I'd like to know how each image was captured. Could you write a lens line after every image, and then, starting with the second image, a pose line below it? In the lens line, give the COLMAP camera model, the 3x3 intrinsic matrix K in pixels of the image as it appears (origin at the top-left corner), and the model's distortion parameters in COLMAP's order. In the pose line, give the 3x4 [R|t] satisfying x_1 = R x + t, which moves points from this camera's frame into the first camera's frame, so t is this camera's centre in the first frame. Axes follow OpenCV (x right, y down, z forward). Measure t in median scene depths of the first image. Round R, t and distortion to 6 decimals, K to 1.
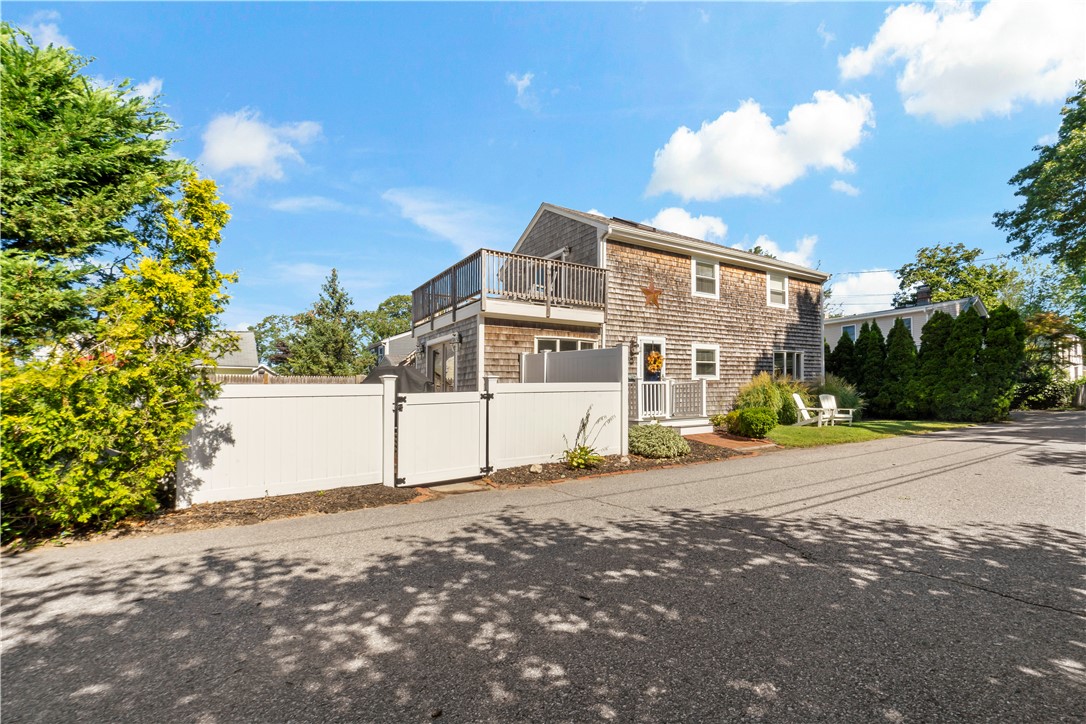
lens RADIAL K [[493.6, 0, 548.5], [0, 493.6, 398.6], [0, 0, 1]] dist [-0.000066, -0.000176]
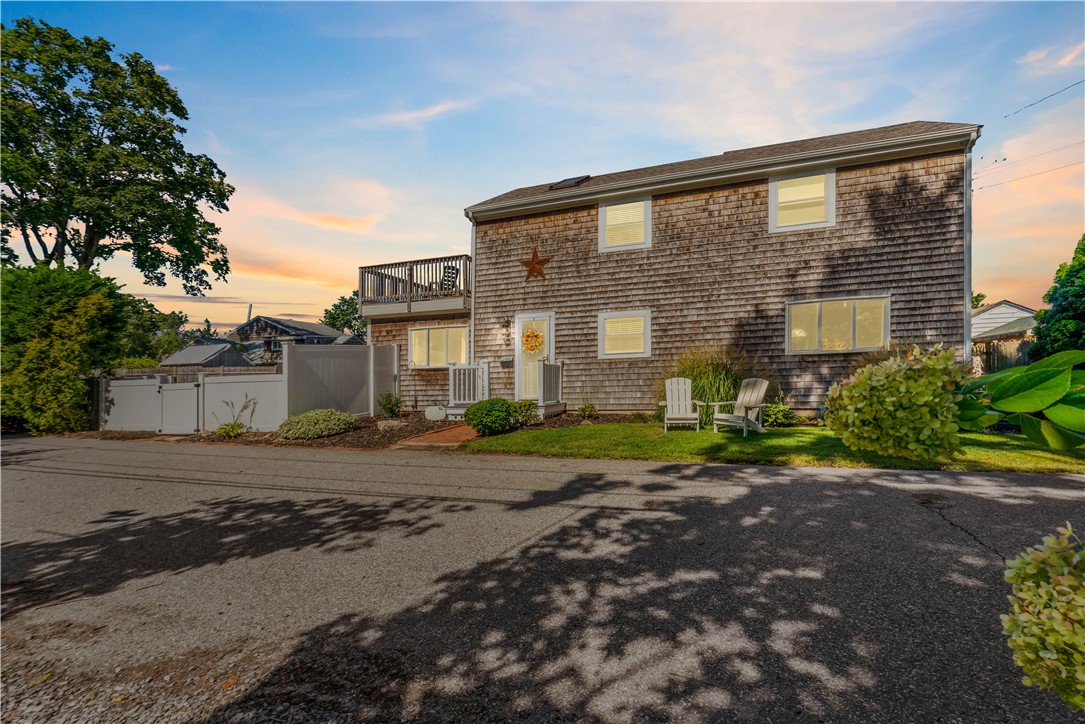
lens RADIAL K [[493.1, 0, 542.3], [0, 493.1, 370.5], [0, 0, 1]] dist [-0.000066, -0.000176]
pose [[0.593773, -0.008409, -0.804589, 0.920136], [0.009947, 0.999946, -0.003109, -0.018269], [0.804571, -0.006157, 0.593824, 0.474804]]
